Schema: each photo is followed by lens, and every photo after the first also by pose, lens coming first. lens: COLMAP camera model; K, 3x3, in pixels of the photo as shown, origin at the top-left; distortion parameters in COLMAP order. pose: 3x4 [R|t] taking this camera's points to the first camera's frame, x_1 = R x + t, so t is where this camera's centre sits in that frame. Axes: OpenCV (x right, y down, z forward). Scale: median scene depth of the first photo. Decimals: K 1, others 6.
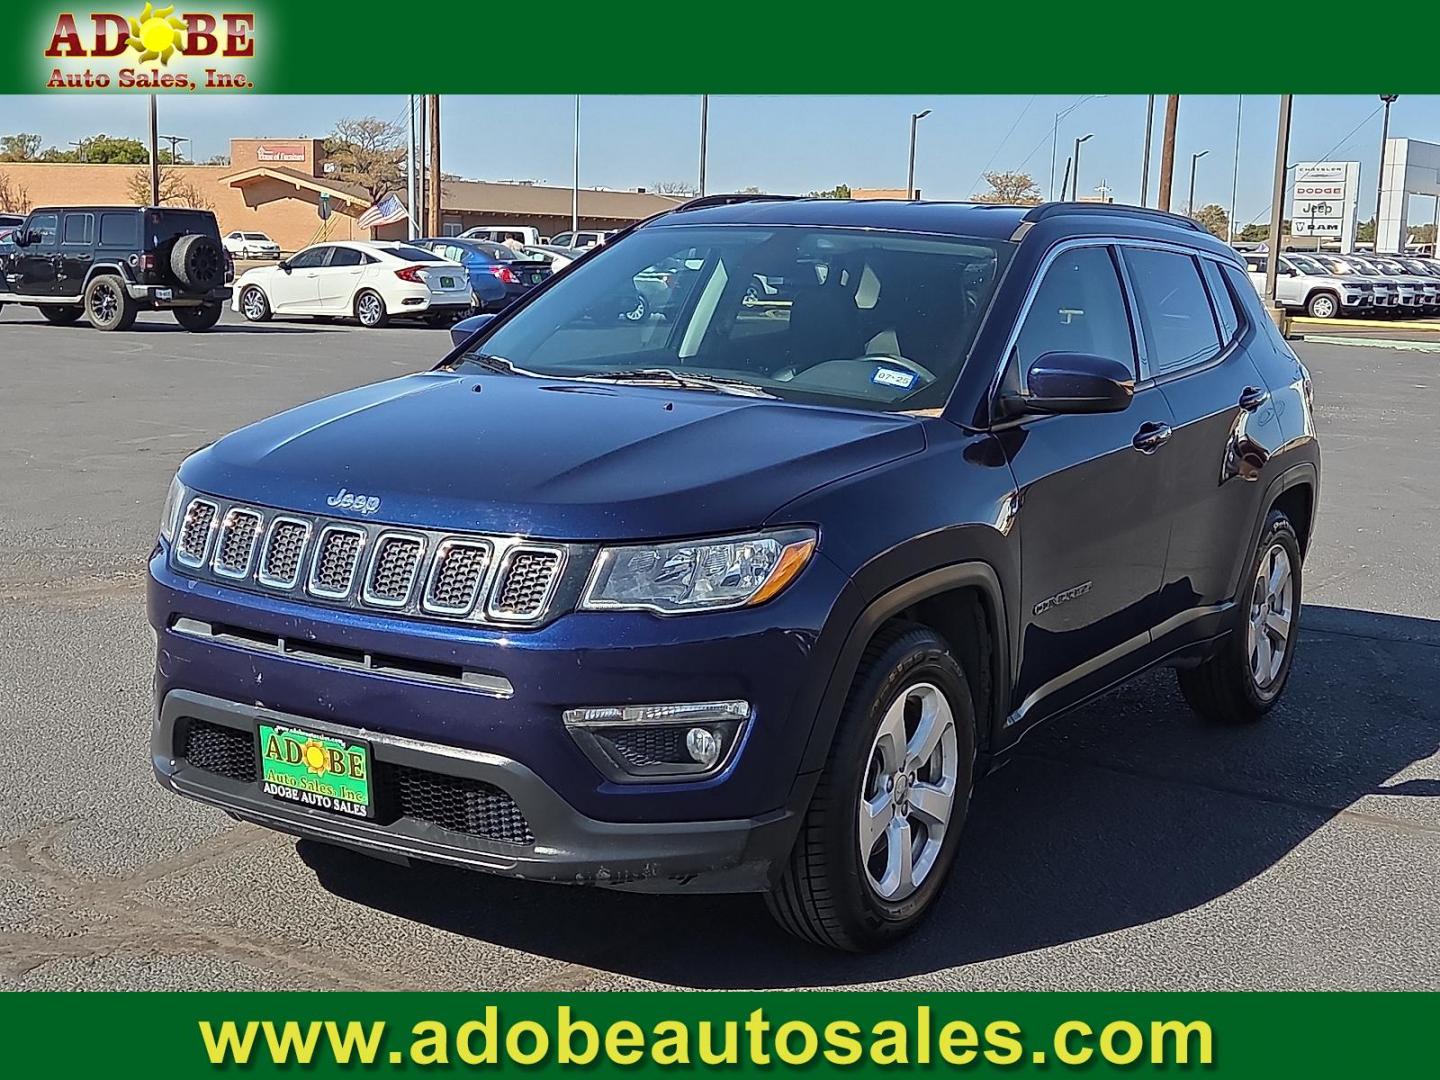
lens RADIAL K [[1938.3, 0, 714.8], [0, 1938.3, 538.6], [0, 0, 1]] dist [0.078970, 0.000000]
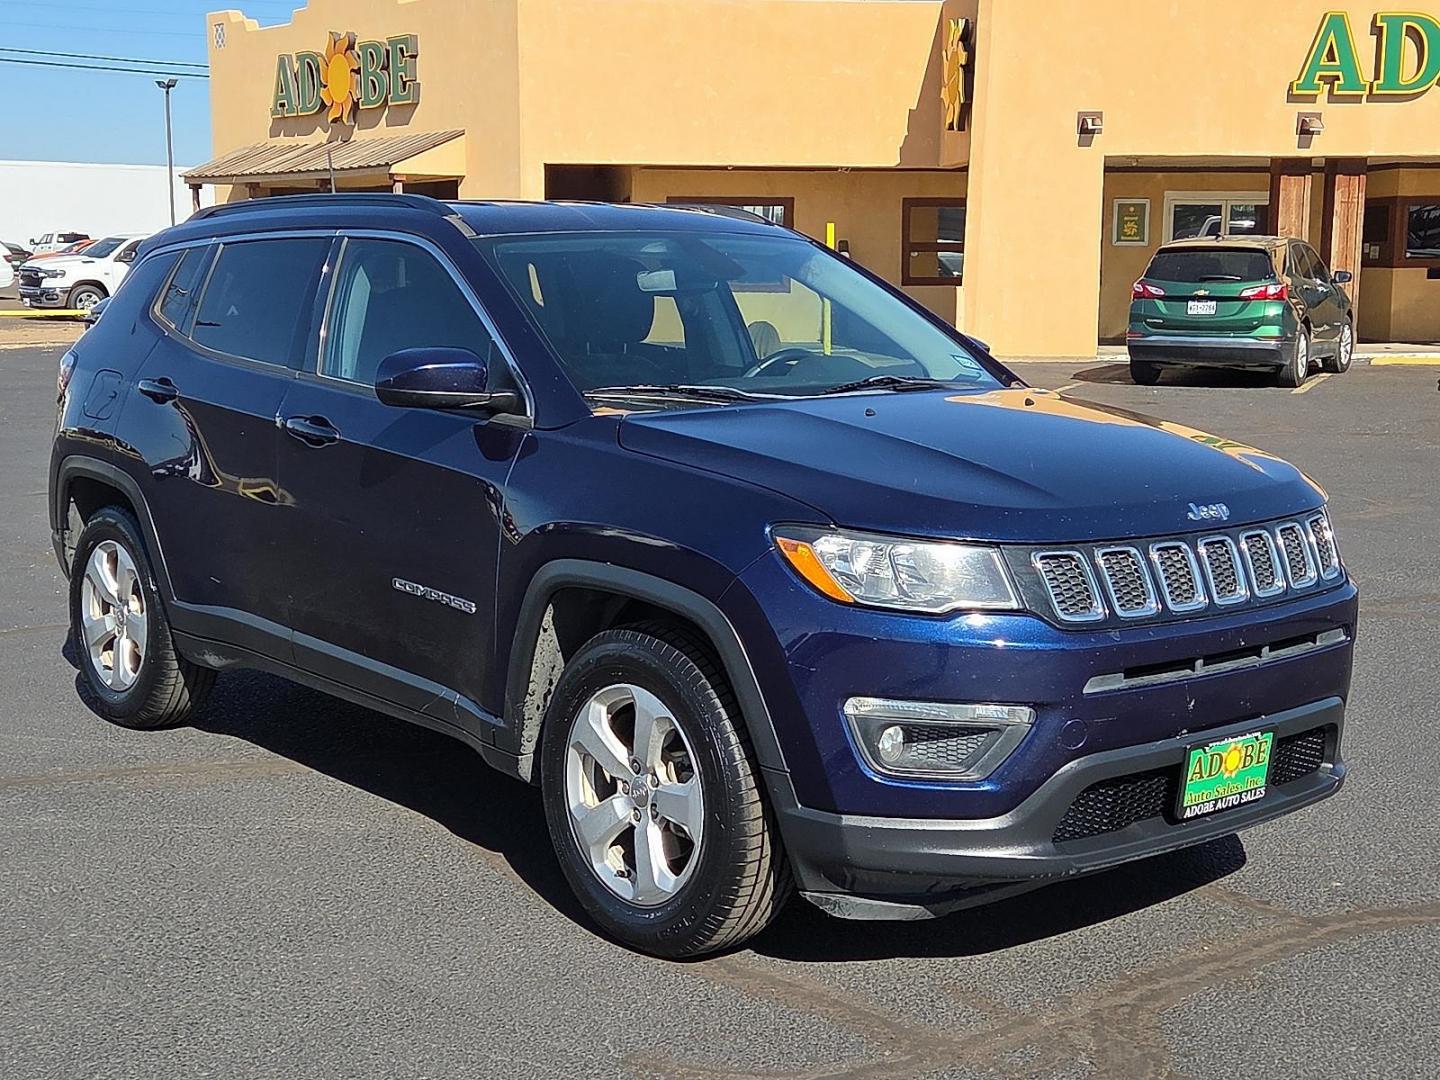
lens RADIAL K [[1938.3, 0, 717.3], [0, 1938.3, 539.7], [0, 0, 1]] dist [0.078970, 0.000000]
pose [[0.311375, -0.169169, 0.935108, -1.215523], [0.148650, 0.980584, 0.127898, -0.172459], [-0.938589, 0.099180, 0.330476, 0.884443]]
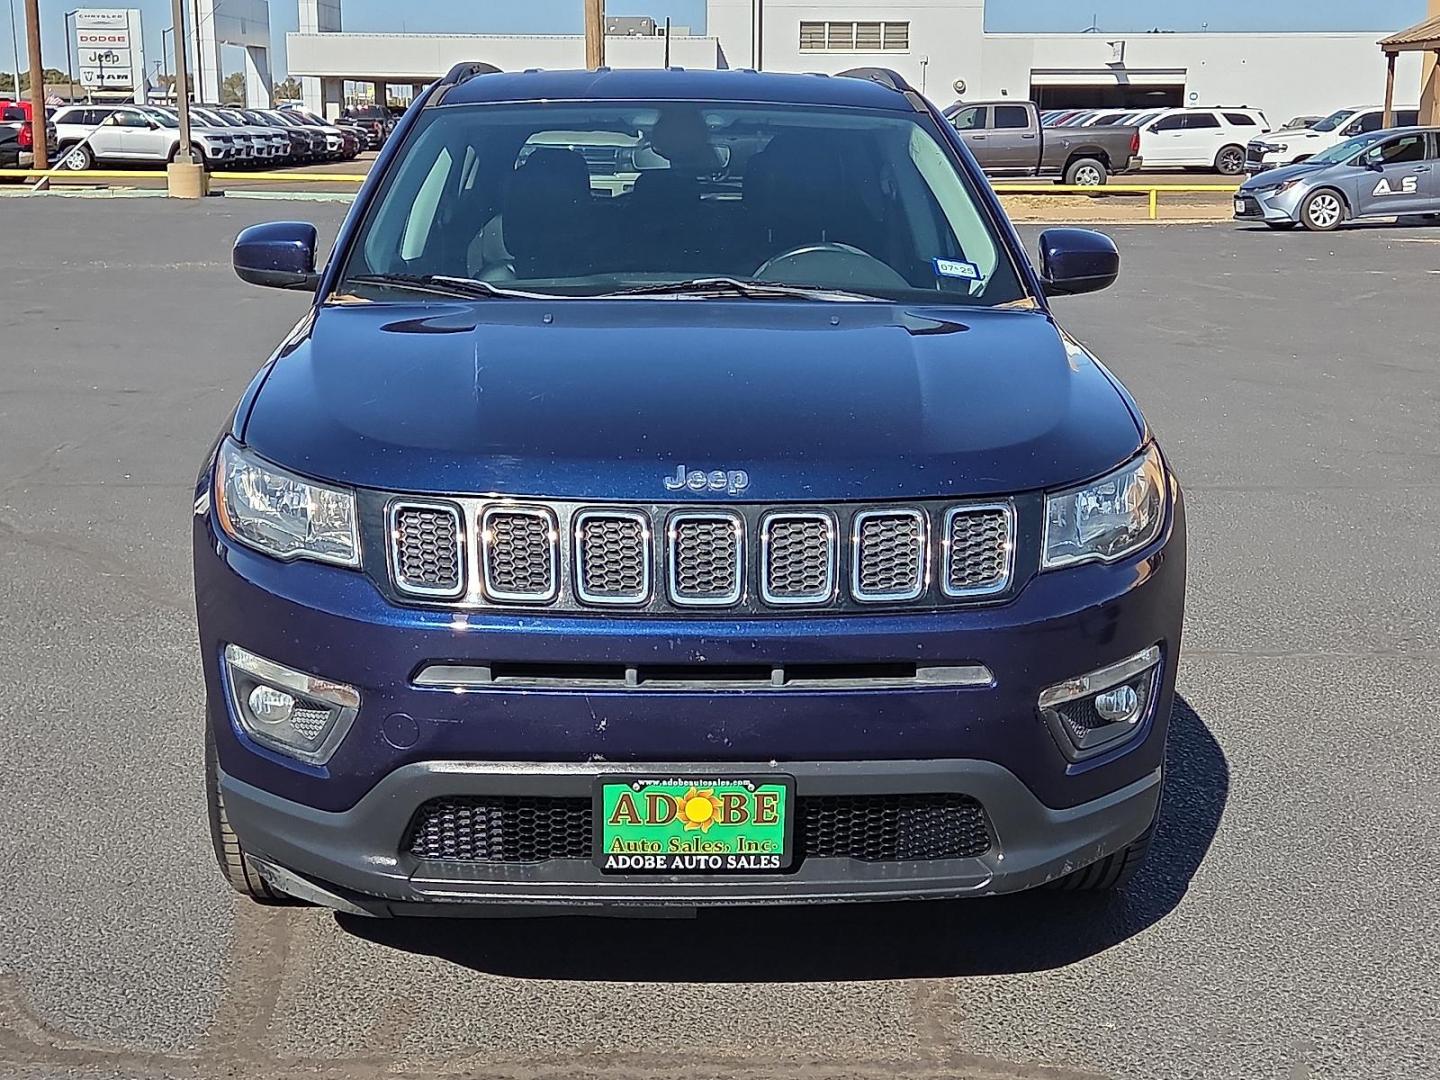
lens RADIAL K [[1938.3, 0, 714.1], [0, 1938.3, 537.4], [0, 0, 1]] dist [0.078970, 0.000000]
pose [[0.825797, -0.143442, 0.545420, -0.597336], [0.103229, 0.989220, 0.103864, -0.074506], [-0.554439, -0.029467, 0.831703, 0.344544]]
